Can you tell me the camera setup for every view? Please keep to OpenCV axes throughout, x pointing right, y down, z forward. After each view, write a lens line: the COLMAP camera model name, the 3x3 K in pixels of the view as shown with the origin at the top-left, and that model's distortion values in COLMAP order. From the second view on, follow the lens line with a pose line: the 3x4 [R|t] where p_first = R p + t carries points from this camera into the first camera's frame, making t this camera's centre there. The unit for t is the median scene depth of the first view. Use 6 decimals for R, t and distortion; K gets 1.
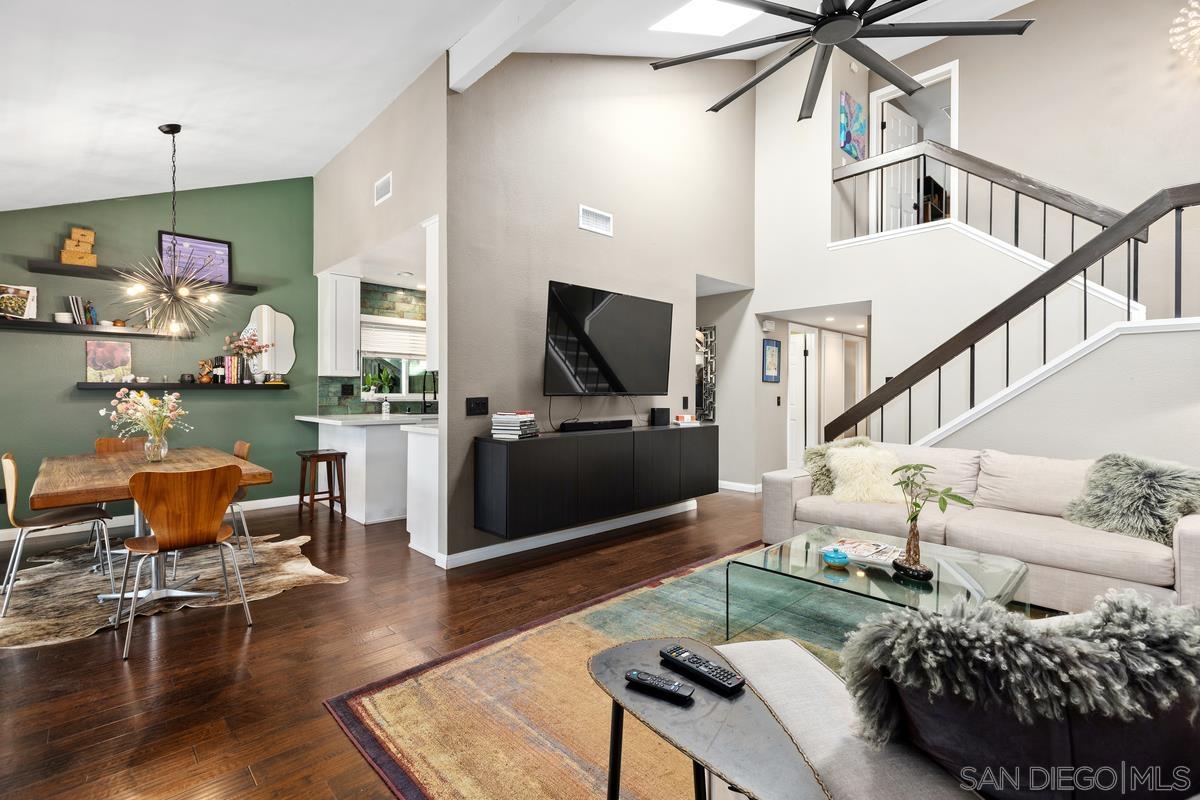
lens RADIAL K [[539.2, 0, 606.6], [0, 539.2, 394.6], [0, 0, 1]] dist [0.001983, -0.002302]
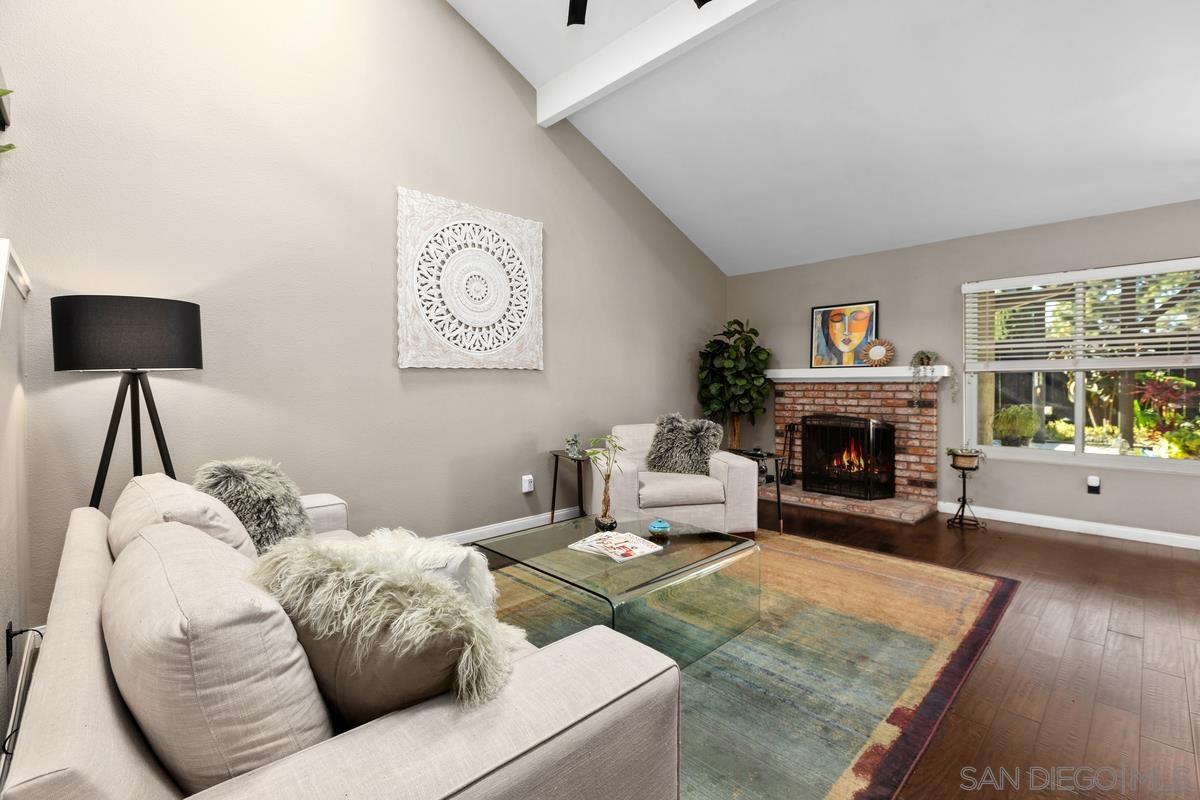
lens RADIAL K [[539.2, 0, 599.0], [0, 539.2, 389.5], [0, 0, 1]] dist [0.001983, -0.002302]
pose [[-0.999913, 0.004666, 0.012368, 0.258293], [0.004910, 0.999793, 0.019755, -0.001407], [-0.012274, 0.019814, -0.999728, 1.022629]]
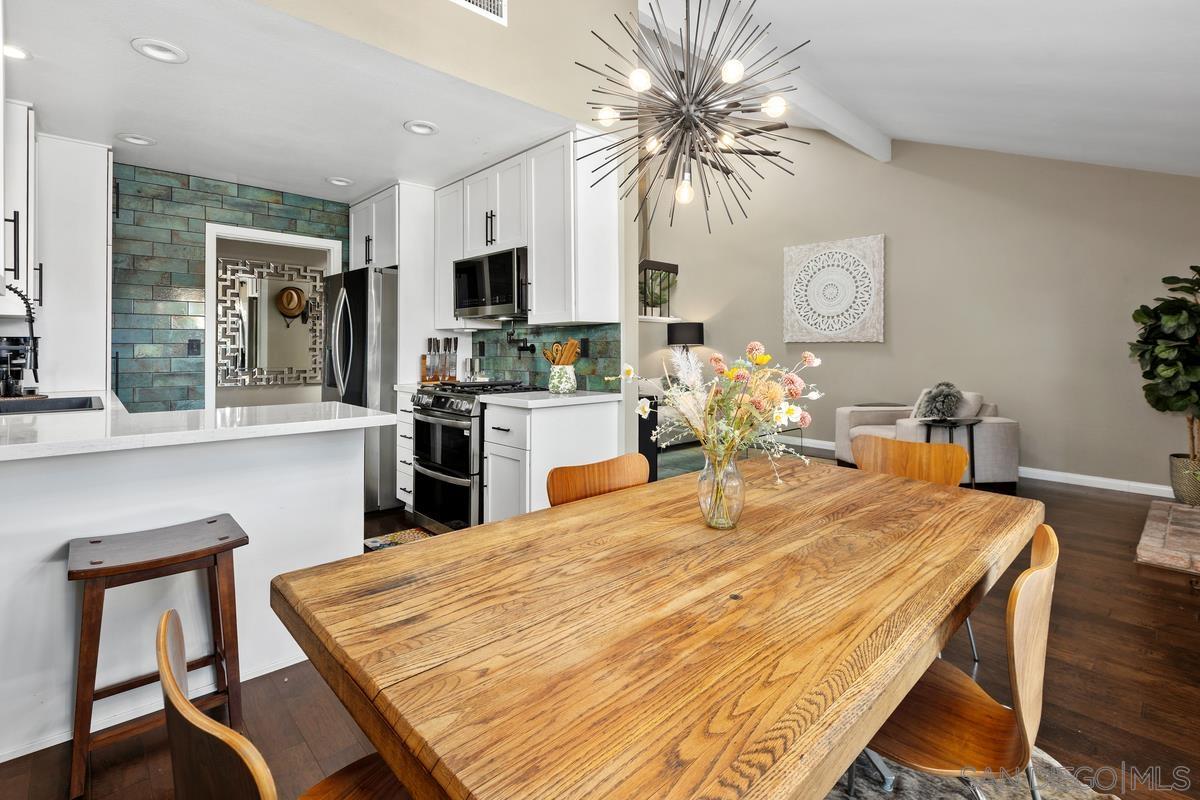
lens RADIAL K [[539.2, 0, 597.3], [0, 539.2, 345.7], [0, 0, 1]] dist [0.001983, -0.002302]
pose [[0.031804, 0.001588, 0.999493, -0.837608], [0.001122, 0.999998, -0.001624, -0.006878], [-0.999493, 0.001173, 0.031802, 0.742465]]
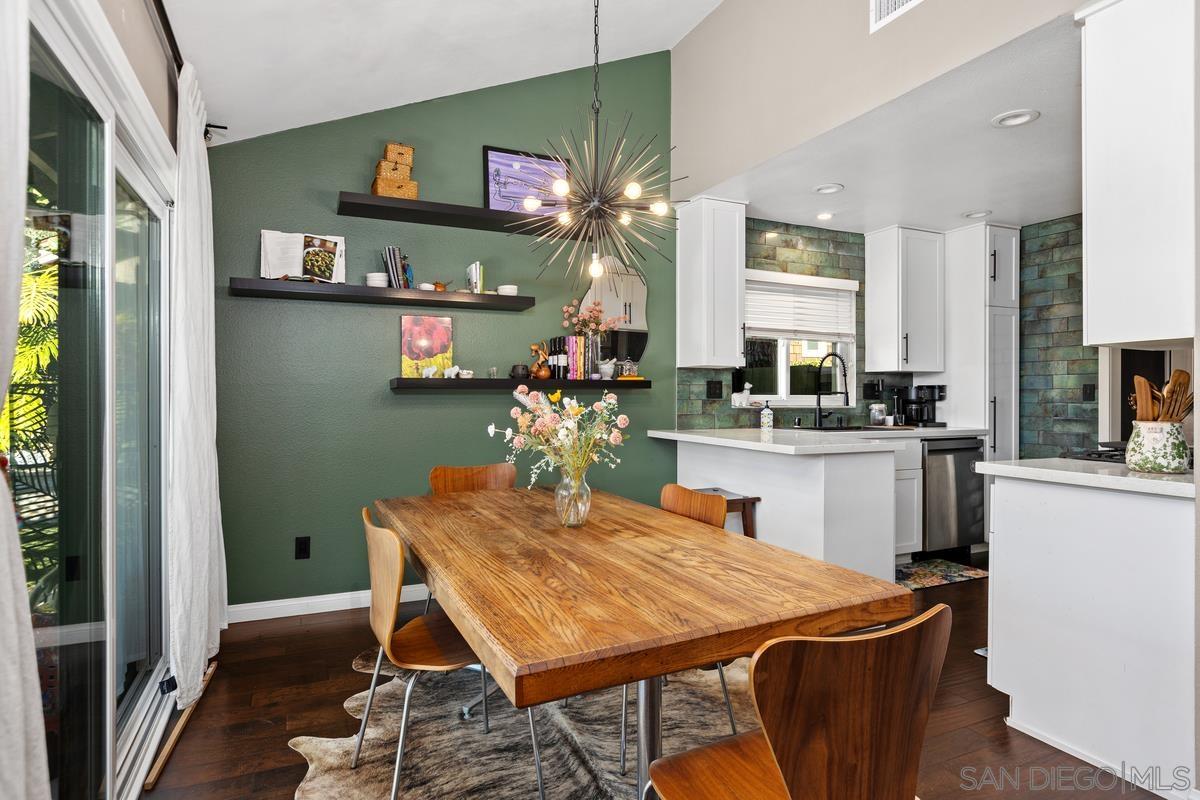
lens RADIAL K [[655.6, 0, 603.2], [0, 655.6, 394.2], [0, 0, 1]] dist [0.006622, -0.000084]
pose [[0.940804, 0.000175, -0.338952, -0.404101], [-0.001165, 0.999996, -0.002716, -0.001165], [0.338950, 0.002950, 0.940800, 0.287998]]
